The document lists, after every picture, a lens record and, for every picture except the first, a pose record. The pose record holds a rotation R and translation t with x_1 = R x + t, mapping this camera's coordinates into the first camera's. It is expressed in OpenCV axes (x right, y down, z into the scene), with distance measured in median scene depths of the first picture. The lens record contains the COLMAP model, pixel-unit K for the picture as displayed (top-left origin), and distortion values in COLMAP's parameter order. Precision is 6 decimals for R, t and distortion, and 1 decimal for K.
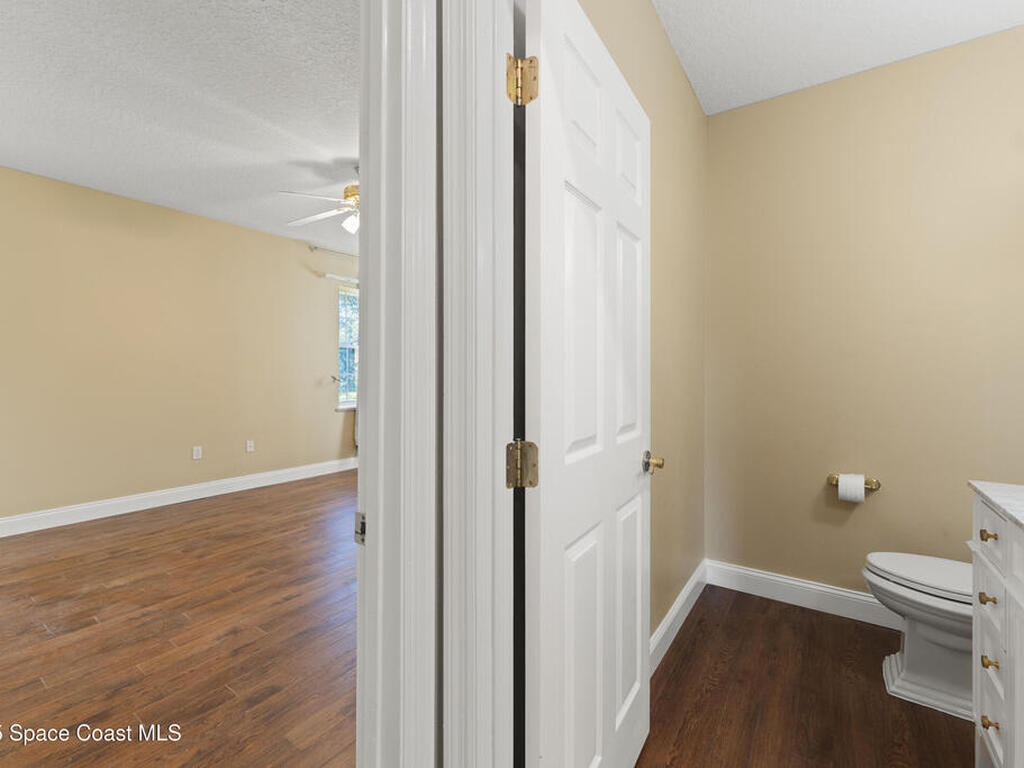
lens RADIAL K [[457.4, 0, 506.4], [0, 457.4, 369.8], [0, 0, 1]] dist [-0.004835, 0.002442]
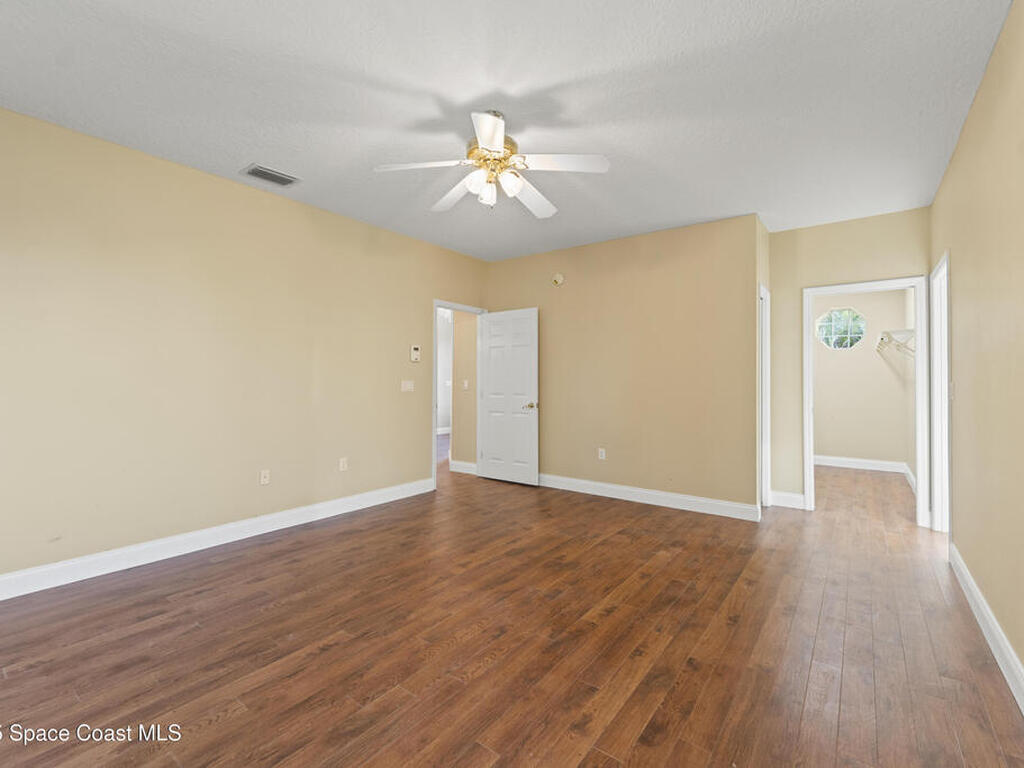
lens RADIAL K [[457.4, 0, 505.4], [0, 457.4, 379.9], [0, 0, 1]] dist [-0.004835, 0.002442]
pose [[-0.999554, -0.010282, 0.028021, -0.400707], [-0.010378, 0.999941, -0.003298, 0.007917], [-0.027986, -0.003587, -0.999602, 1.969800]]
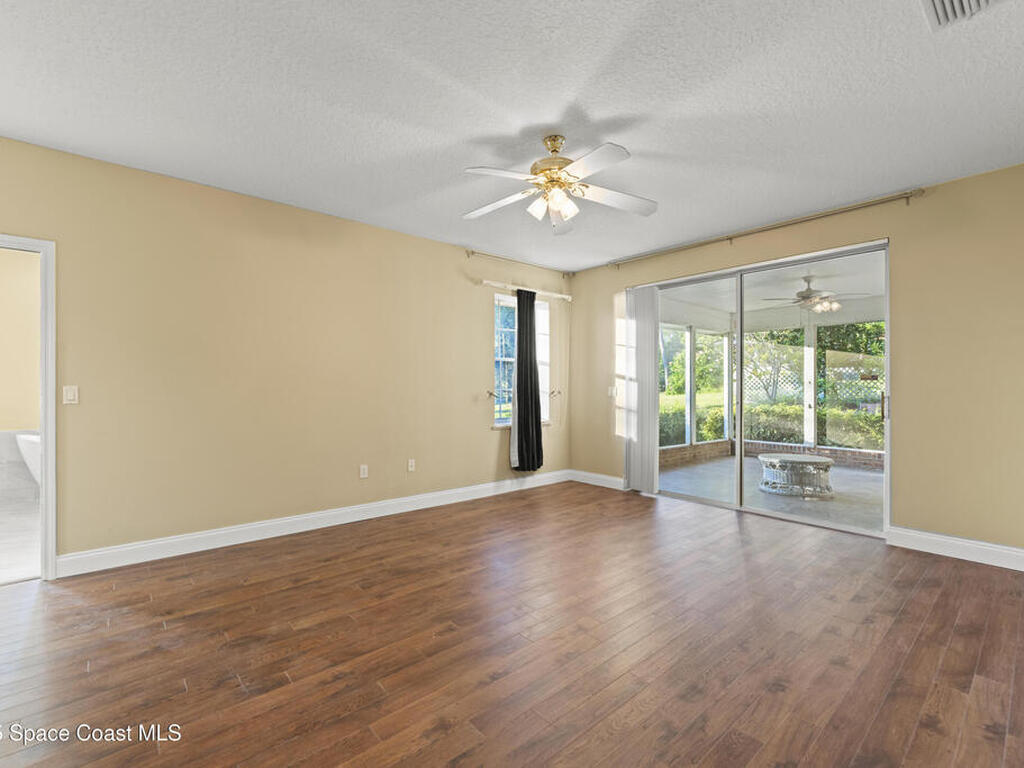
lens RADIAL K [[457.4, 0, 504.6], [0, 457.4, 384.1], [0, 0, 1]] dist [-0.004835, 0.002442]
pose [[0.969364, -0.005427, -0.245568, -0.219616], [0.005213, 0.999985, -0.001521, 0.000985], [0.245573, 0.000194, 0.969378, 0.202987]]
